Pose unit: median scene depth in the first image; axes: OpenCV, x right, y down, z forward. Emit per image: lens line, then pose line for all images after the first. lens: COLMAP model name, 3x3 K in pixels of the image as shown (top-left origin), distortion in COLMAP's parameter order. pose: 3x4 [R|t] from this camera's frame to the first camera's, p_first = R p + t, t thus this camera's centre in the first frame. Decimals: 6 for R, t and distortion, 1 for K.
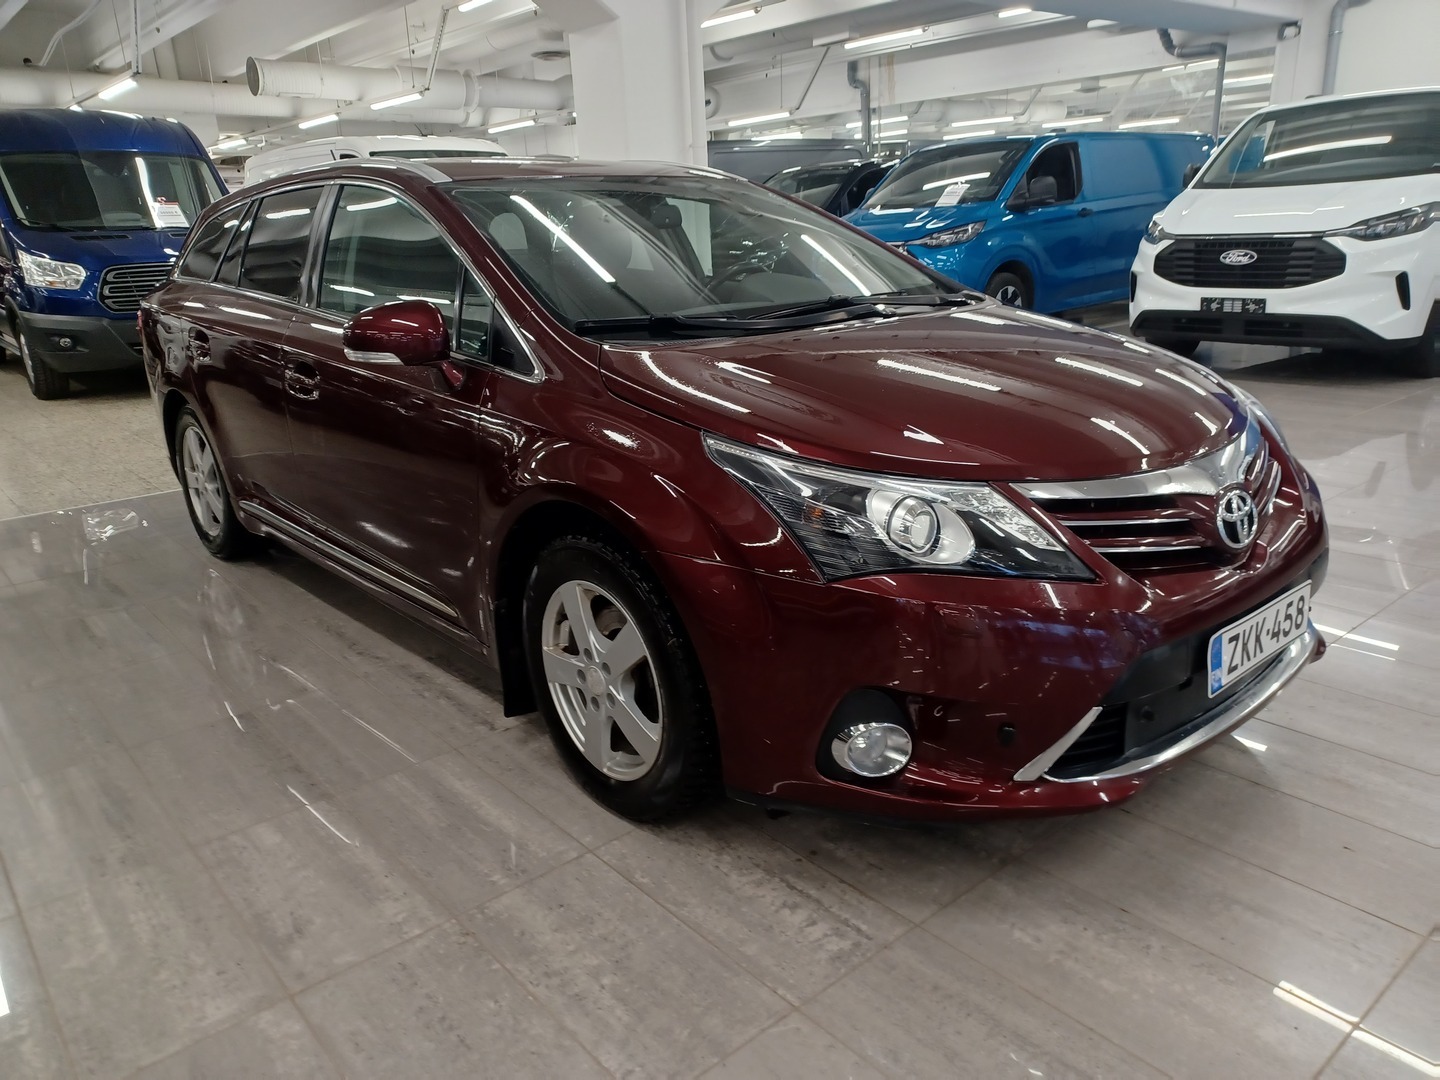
lens RADIAL K [[1053.7, 0, 725.1], [0, 1053.7, 539.8], [0, 0, 1]] dist [0.008356, 0.001818]
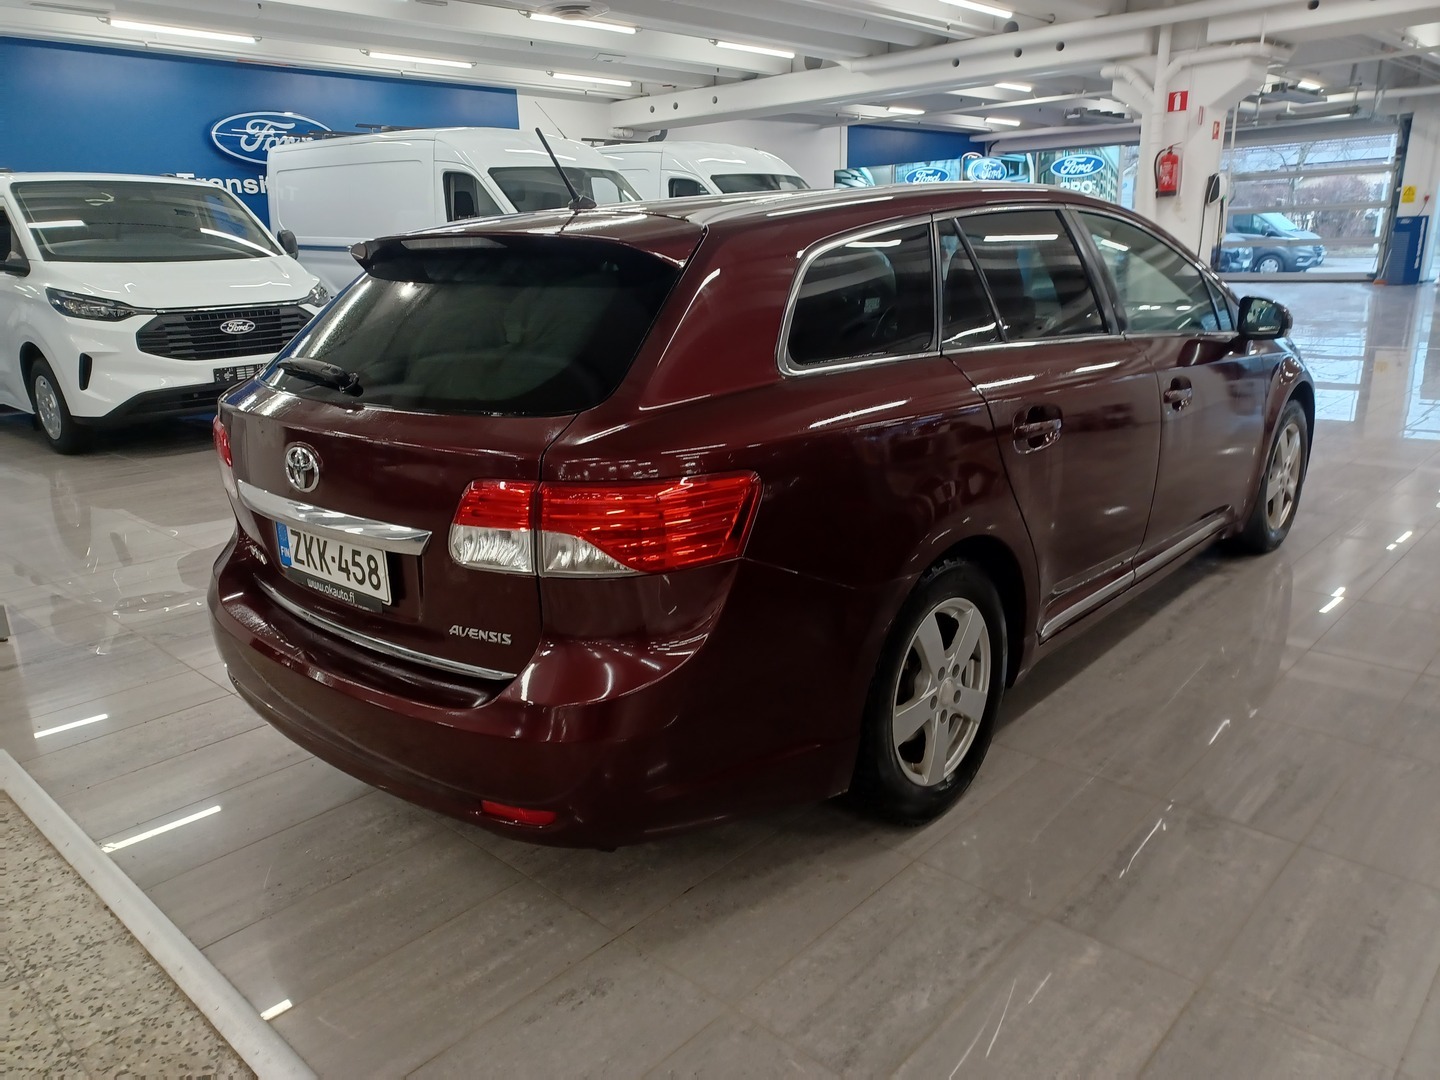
lens RADIAL K [[1053.7, 0, 725.1], [0, 1053.7, 539.8], [0, 0, 1]] dist [0.008356, 0.001818]
pose [[-0.114285, -0.230558, 0.966324, -0.610912], [0.321586, 0.911739, 0.255567, -0.189567], [-0.939958, 0.339963, -0.030054, 0.659969]]
